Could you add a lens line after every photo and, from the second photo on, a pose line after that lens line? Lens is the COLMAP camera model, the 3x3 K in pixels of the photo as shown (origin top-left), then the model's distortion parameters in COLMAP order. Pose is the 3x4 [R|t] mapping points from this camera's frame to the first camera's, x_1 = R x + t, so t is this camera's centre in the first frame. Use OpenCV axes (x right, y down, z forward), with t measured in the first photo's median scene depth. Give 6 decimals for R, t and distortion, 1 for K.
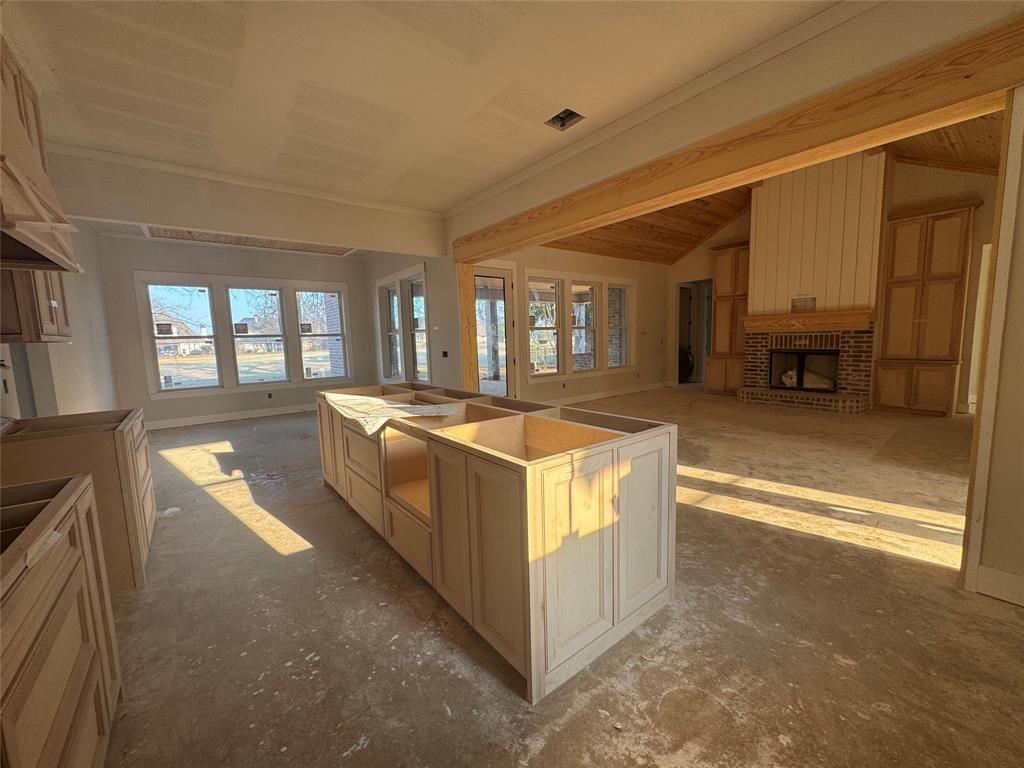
lens RADIAL K [[410.9, 0, 511.5], [0, 410.9, 383.8], [0, 0, 1]] dist [-0.000040, -0.000048]
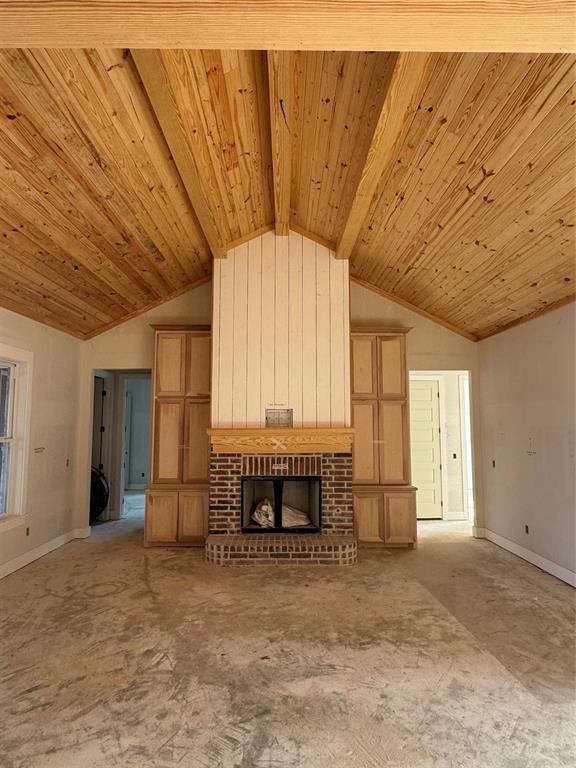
lens RADIAL K [[450.9, 0, 288.9], [0, 450.9, 382.6], [0, 0, 1]] dist [0.000534, 0.000030]
pose [[0.601838, 0.101944, 0.792085, 0.045850], [0.073403, 0.980560, -0.181974, -0.100808], [-0.795238, 0.167660, 0.582655, 0.480338]]
